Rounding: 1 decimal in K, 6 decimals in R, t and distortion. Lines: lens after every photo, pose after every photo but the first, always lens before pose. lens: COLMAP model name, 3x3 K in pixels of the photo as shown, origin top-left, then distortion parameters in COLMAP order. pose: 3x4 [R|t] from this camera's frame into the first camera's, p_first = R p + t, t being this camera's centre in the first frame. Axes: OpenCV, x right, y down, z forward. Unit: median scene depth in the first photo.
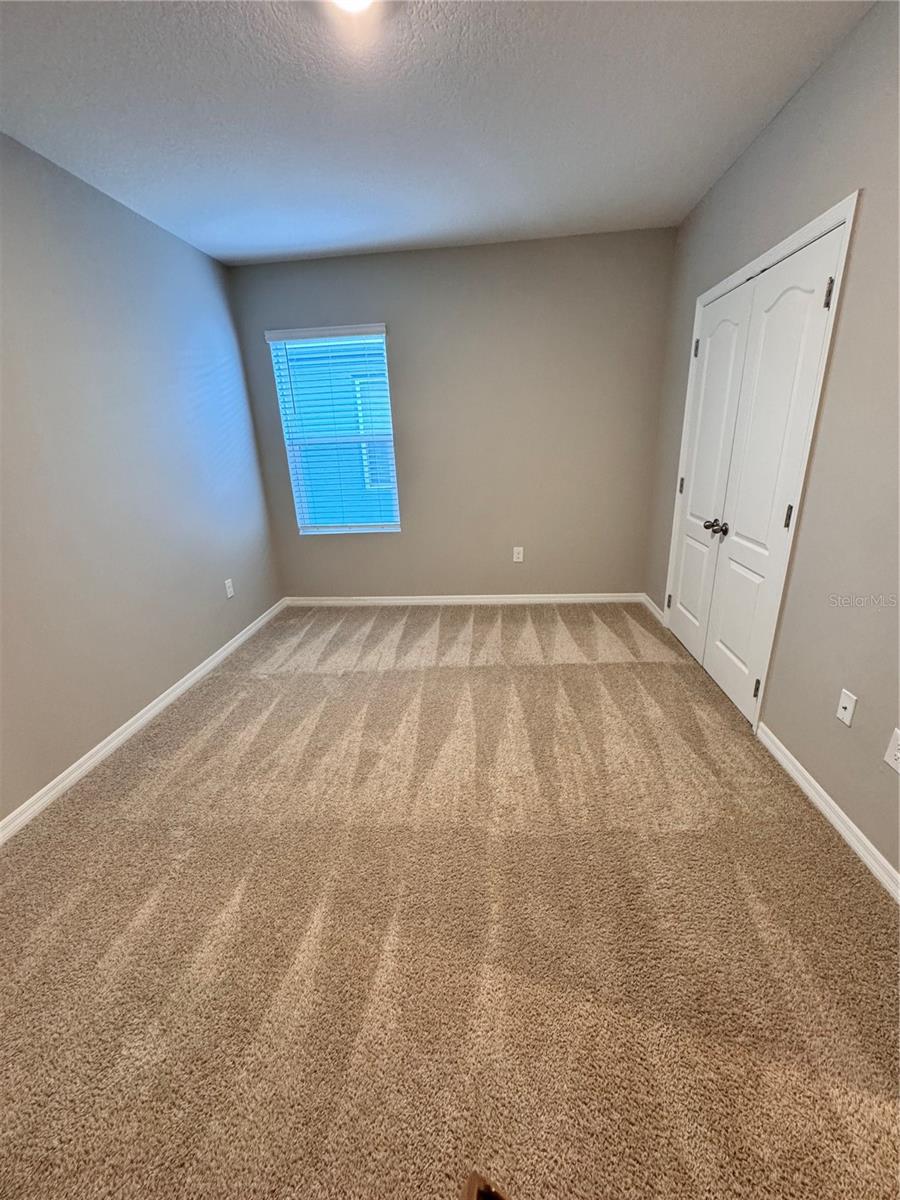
lens RADIAL K [[479.0, 0, 452.9], [0, 479.0, 597.2], [0, 0, 1]] dist [-0.003605, 0.000800]
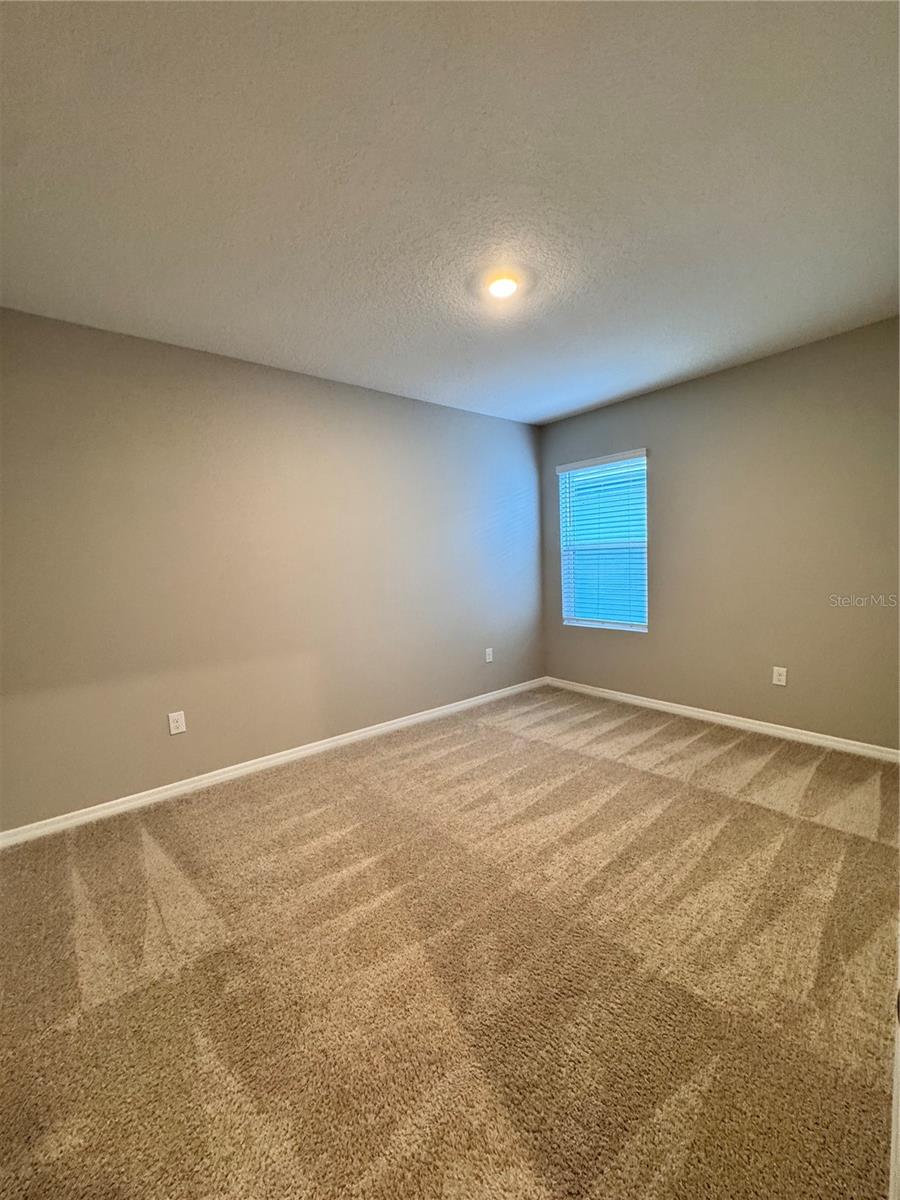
lens RADIAL K [[479.0, 0, 452.1], [0, 479.0, 602.0], [0, 0, 1]] dist [-0.003605, 0.000800]
pose [[0.702844, 0.080517, -0.706772, 0.393060], [-0.226523, 0.967183, -0.115080, 0.014447], [0.674312, 0.240984, 0.698018, -0.008629]]
